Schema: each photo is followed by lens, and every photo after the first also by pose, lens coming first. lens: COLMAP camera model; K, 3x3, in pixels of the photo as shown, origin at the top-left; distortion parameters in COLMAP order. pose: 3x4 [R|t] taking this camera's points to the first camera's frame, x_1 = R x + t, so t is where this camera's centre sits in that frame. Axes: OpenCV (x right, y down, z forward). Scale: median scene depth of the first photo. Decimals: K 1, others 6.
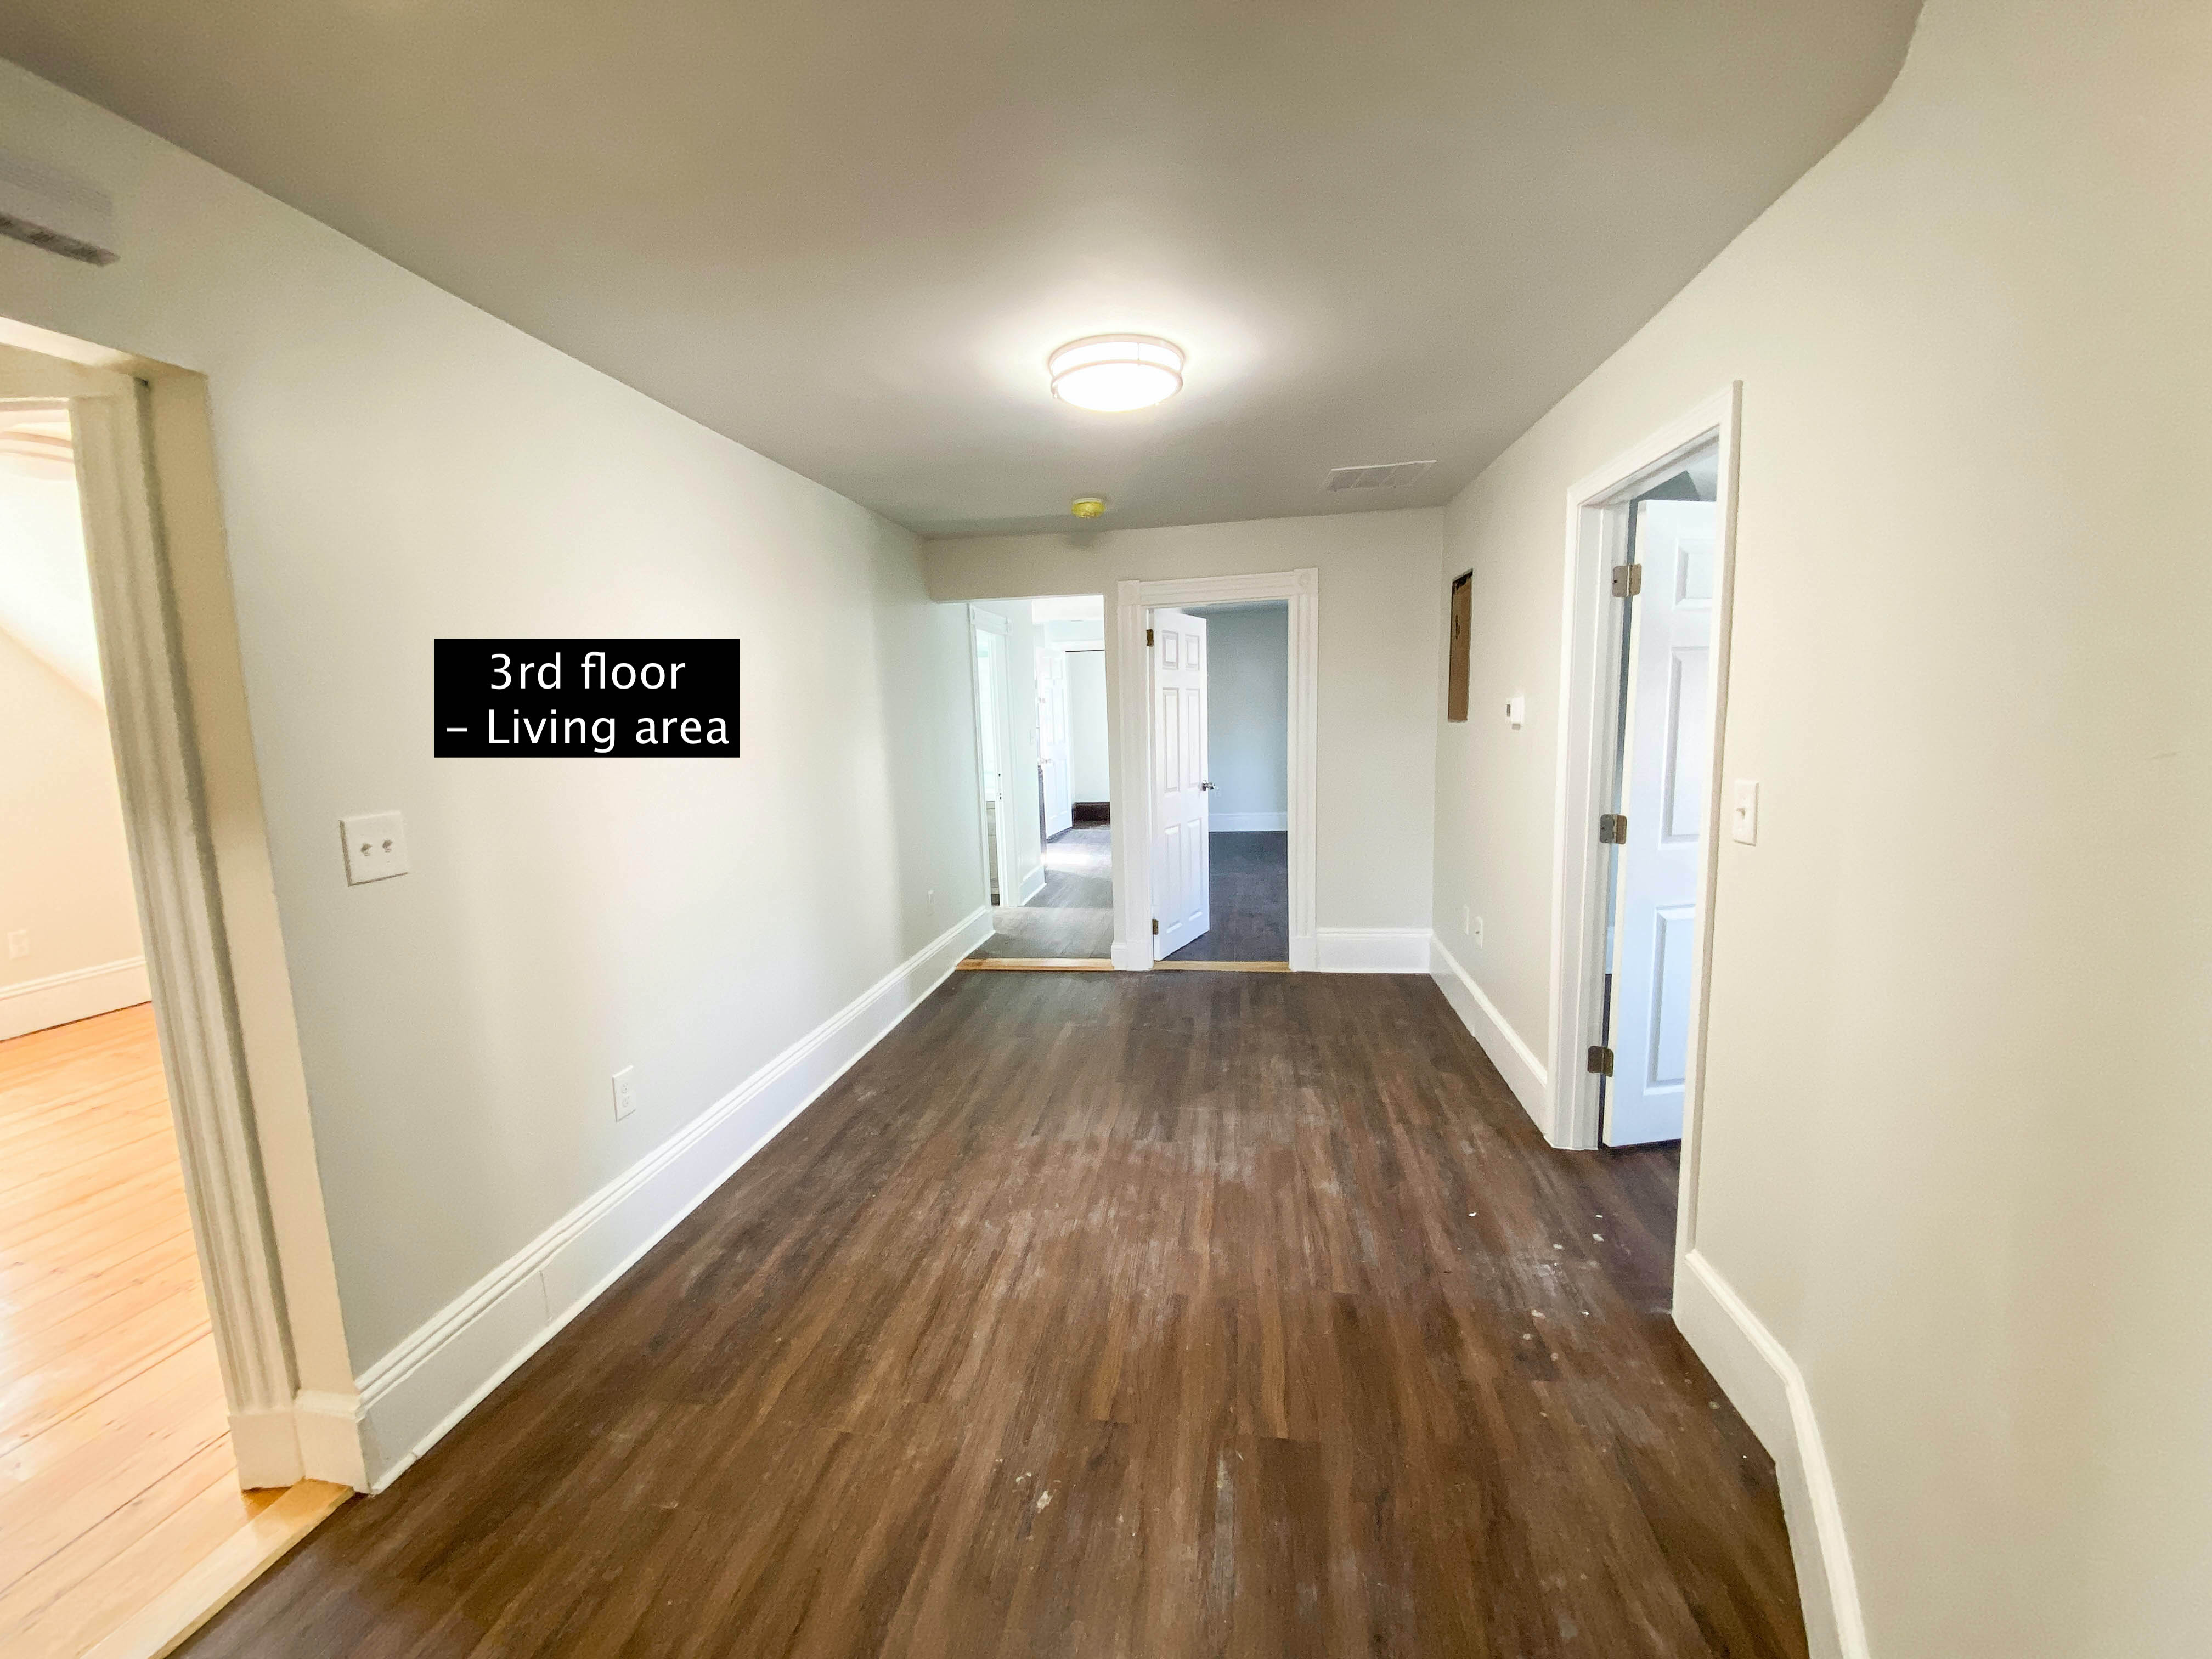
lens RADIAL K [[898.3, 0, 1097.3], [0, 898.3, 809.4], [0, 0, 1]] dist [-0.005859, -0.006725]
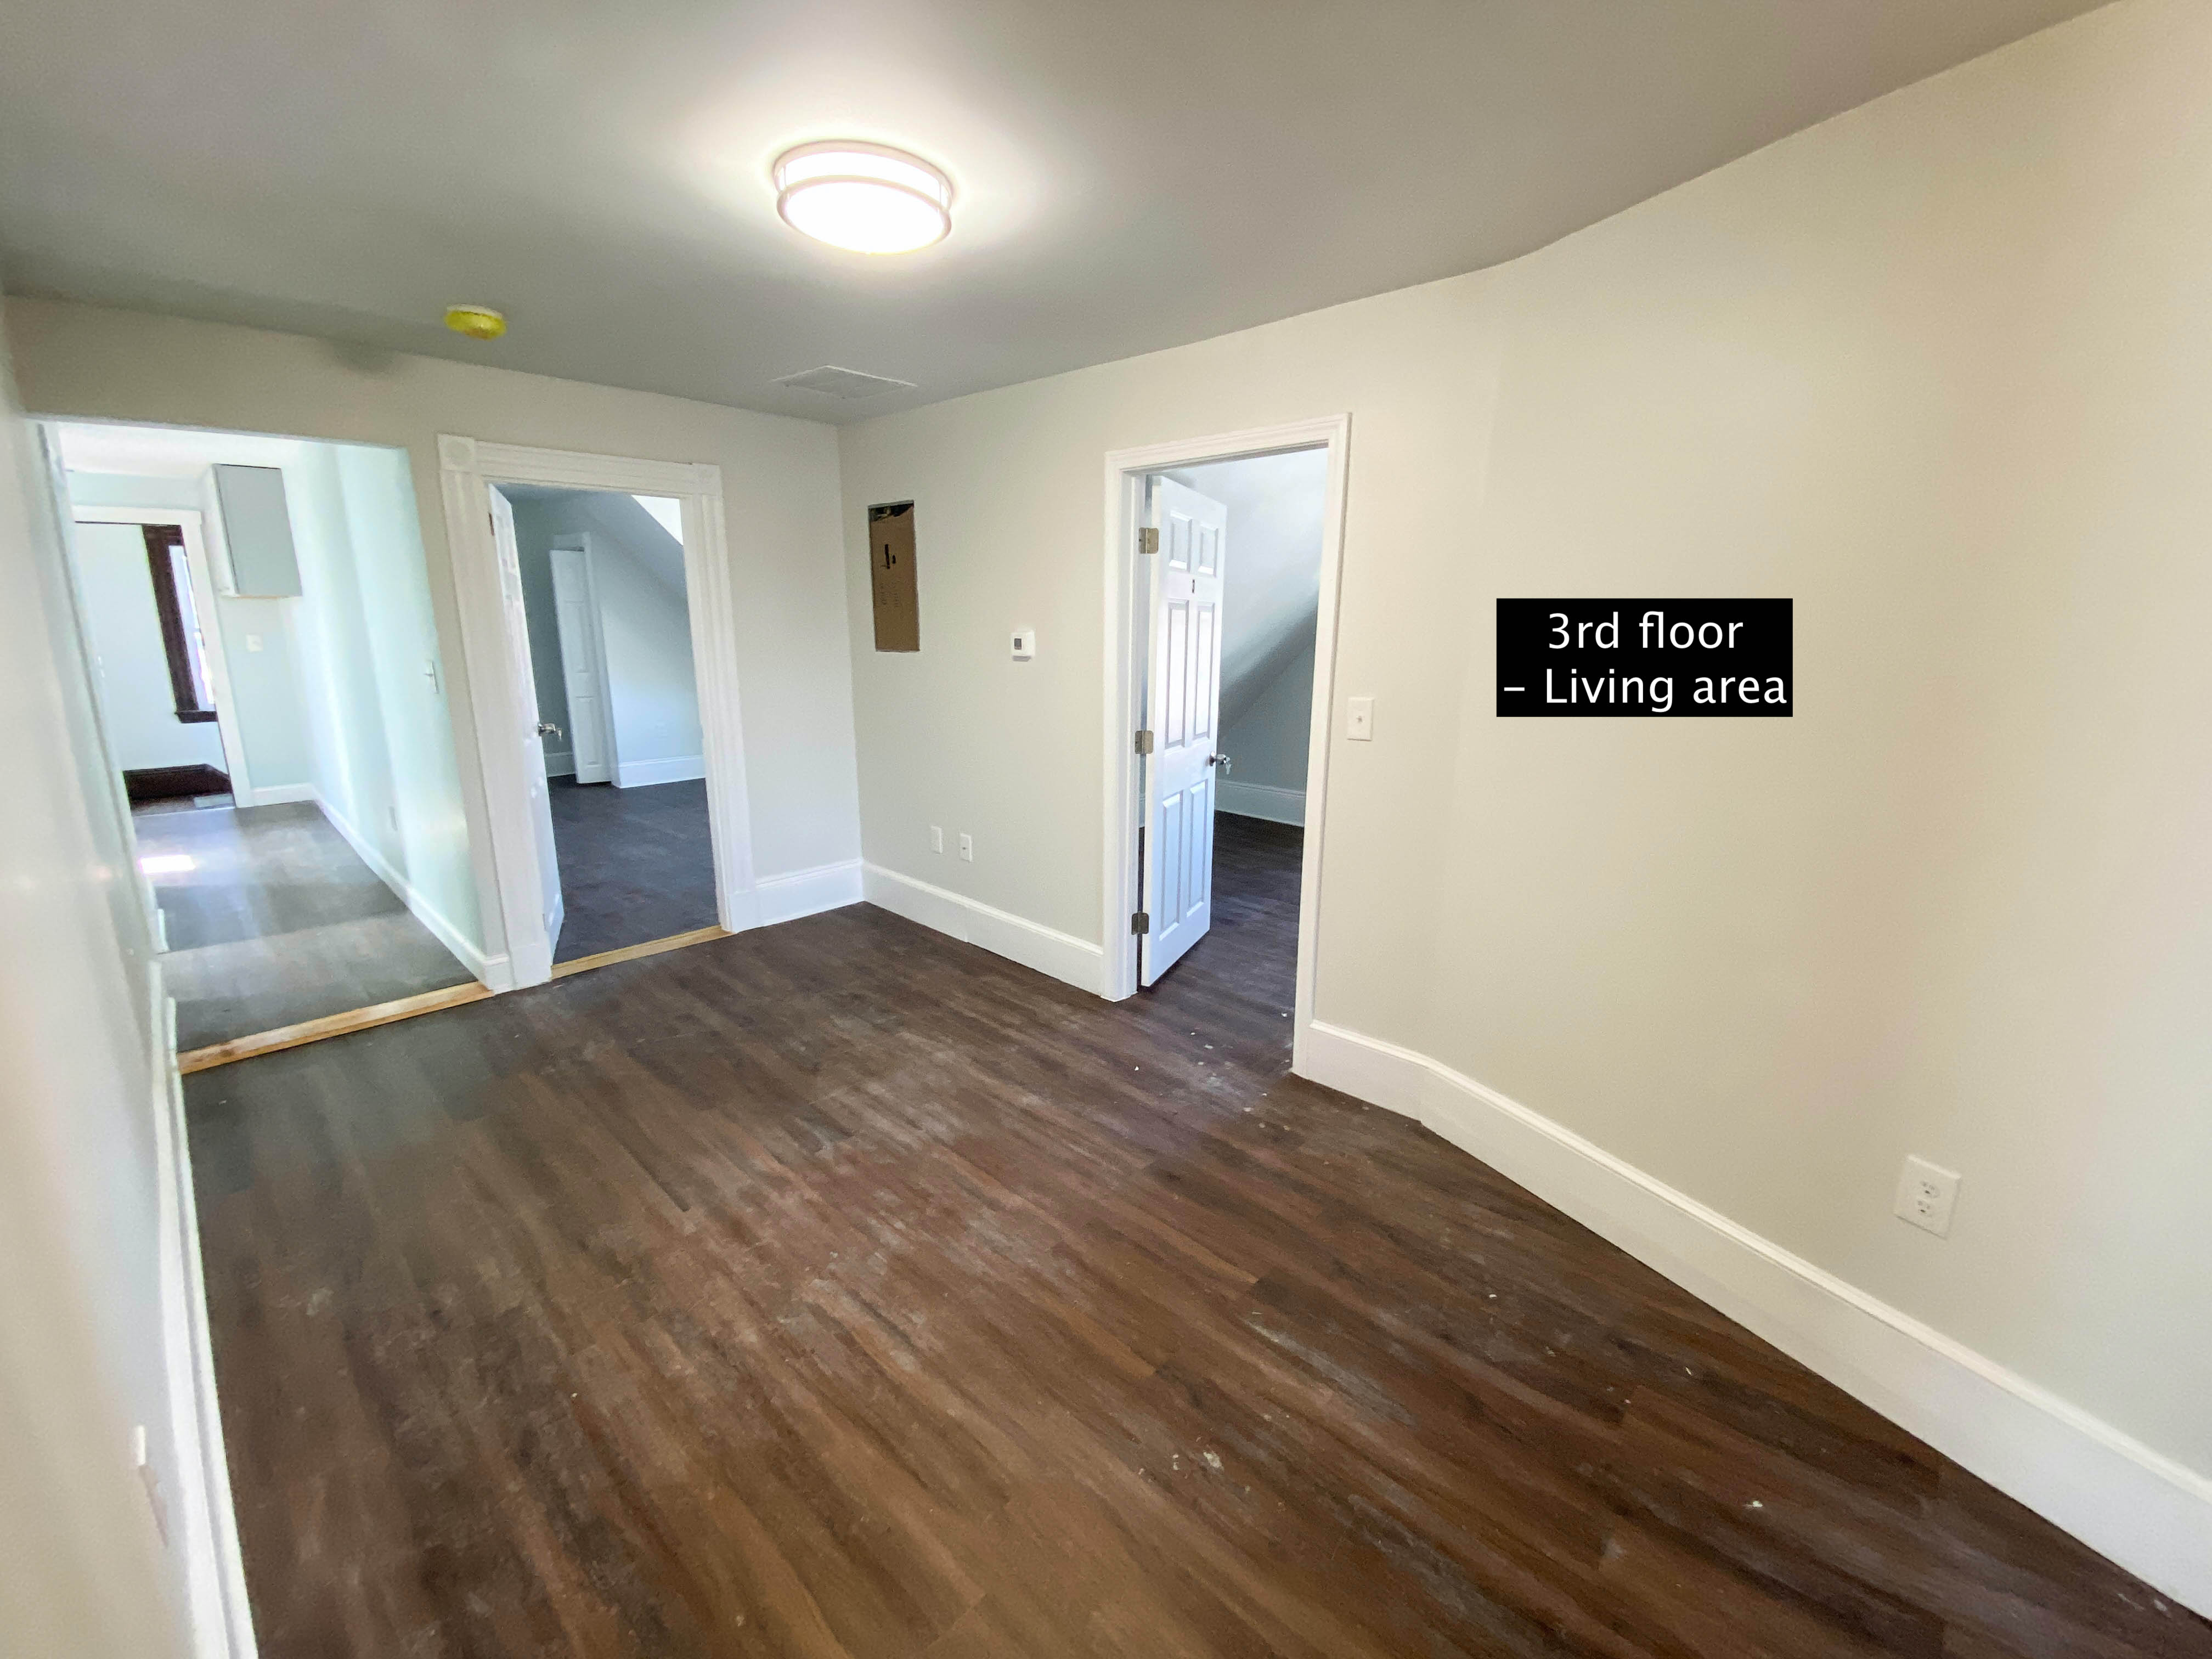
lens RADIAL K [[898.3, 0, 1093.5], [0, 898.3, 812.9], [0, 0, 1]] dist [-0.005859, -0.006725]
pose [[0.581455, -0.149550, 0.799715, -0.478626], [0.080146, 0.988708, 0.126619, -0.042677], [-0.809621, -0.009529, 0.586876, 0.308653]]
